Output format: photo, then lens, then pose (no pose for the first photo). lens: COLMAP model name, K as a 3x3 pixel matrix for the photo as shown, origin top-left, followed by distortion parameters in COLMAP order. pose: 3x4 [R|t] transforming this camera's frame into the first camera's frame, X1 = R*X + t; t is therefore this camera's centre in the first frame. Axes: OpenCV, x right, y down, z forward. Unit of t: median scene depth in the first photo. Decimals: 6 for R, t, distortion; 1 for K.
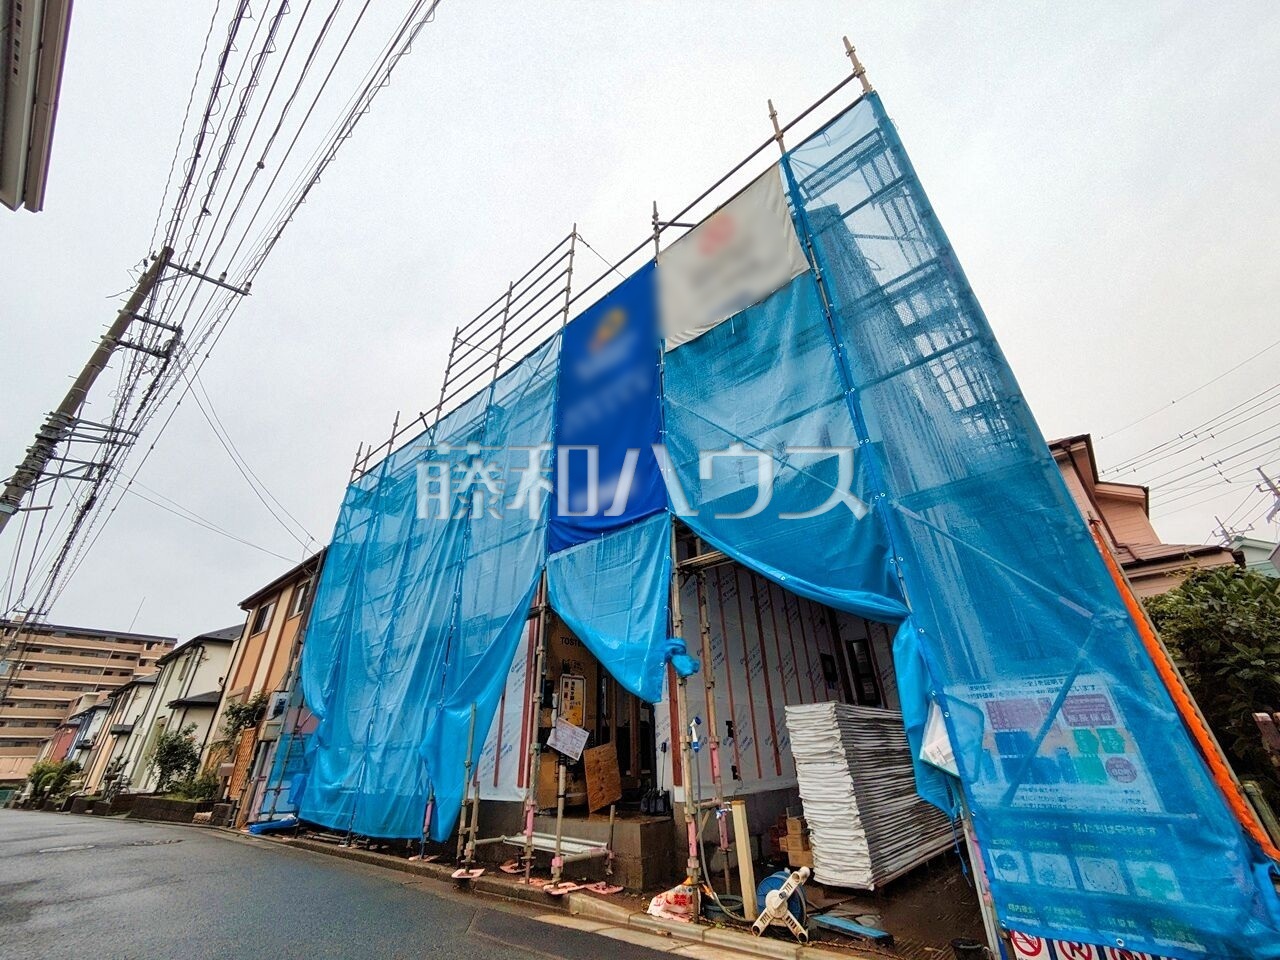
lens RADIAL K [[511.8, 0, 642.9], [0, 511.8, 477.7], [0, 0, 1]] dist [0.002001, -0.000198]
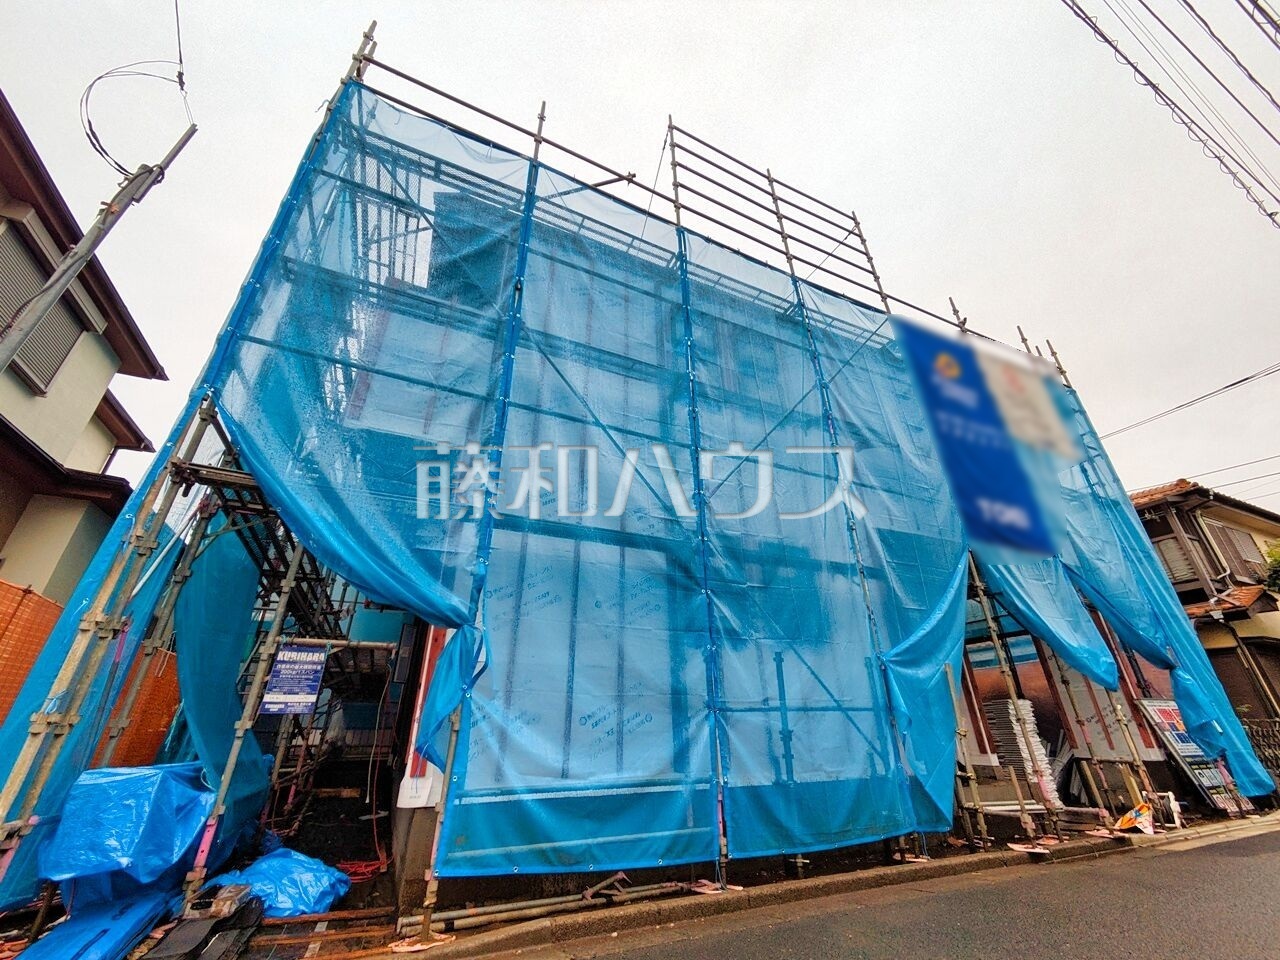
lens RADIAL K [[508.7, 0, 644.8], [0, 508.7, 474.8], [0, 0, 1]] dist [0.002258, 0.000669]
pose [[0.405222, 0.432961, 0.805196, -1.251497], [-0.435662, 0.865763, -0.246278, 0.541323], [-0.803737, -0.250996, 0.539451, 0.928987]]
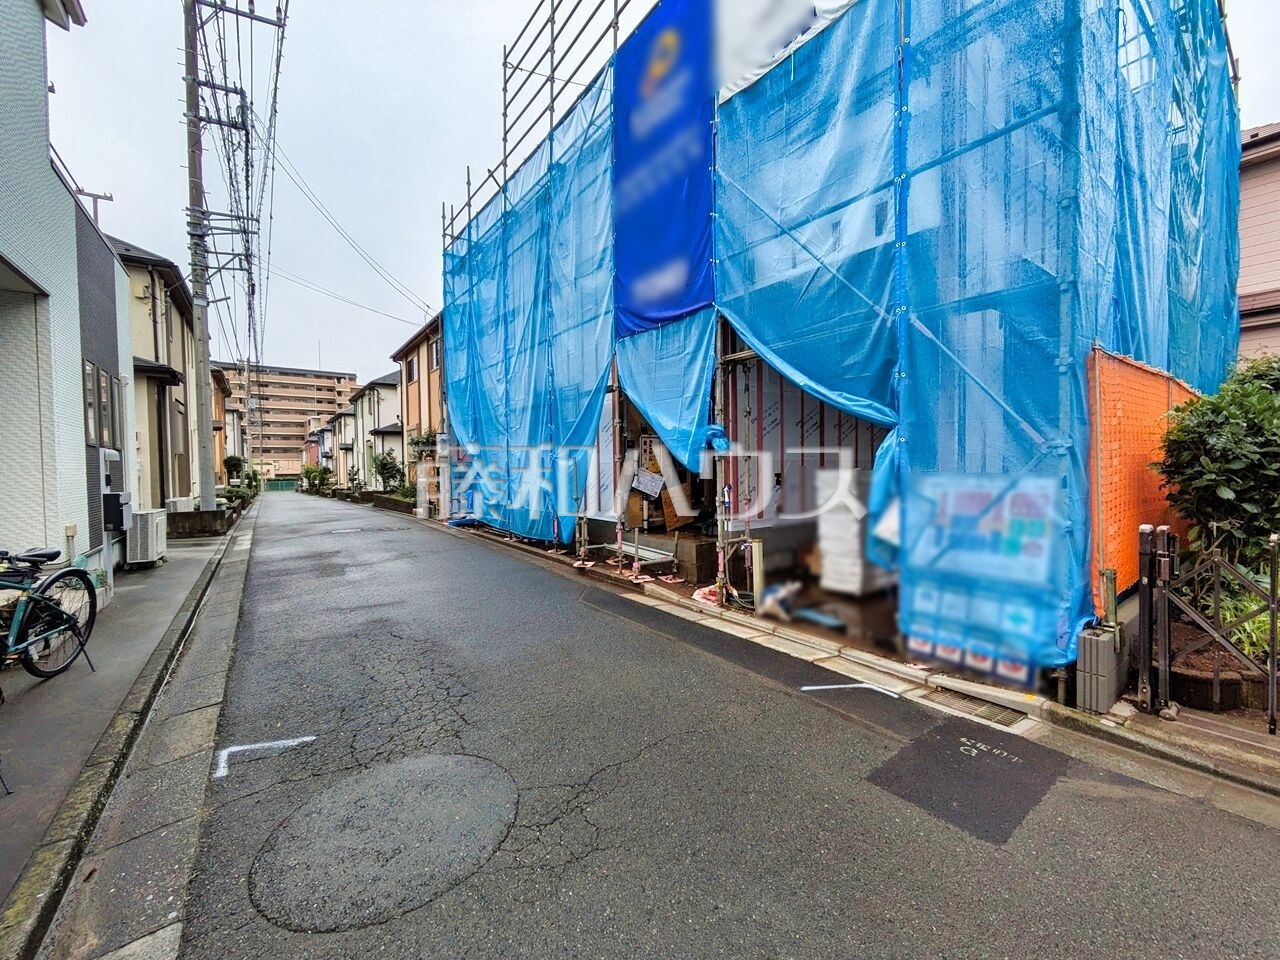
lens RADIAL K [[511.8, 0, 642.9], [0, 511.8, 477.7], [0, 0, 1]] dist [0.002001, -0.000198]
pose [[0.977169, 0.019672, -0.211552, 0.103658], [0.089901, 0.863891, 0.495591, -0.127486], [0.192507, -0.503295, 0.842399, -0.071776]]
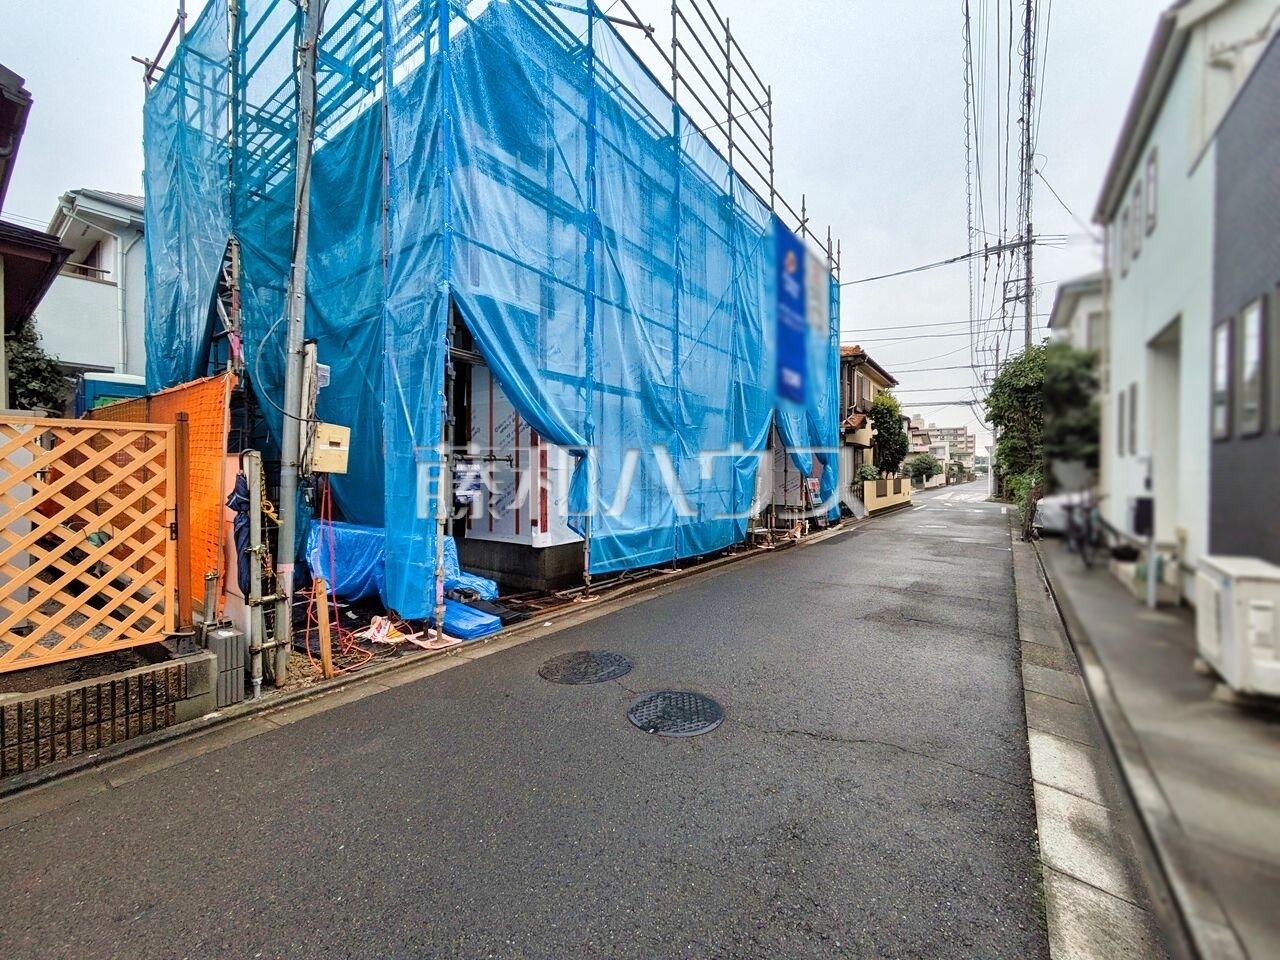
lens RADIAL K [[511.8, 0, 642.9], [0, 511.8, 477.7], [0, 0, 1]] dist [0.002001, -0.000198]
pose [[-0.096368, 0.013915, 0.995249, -1.741291], [-0.478901, 0.875910, -0.058617, 0.668358], [-0.872564, -0.482274, -0.077746, 1.295095]]
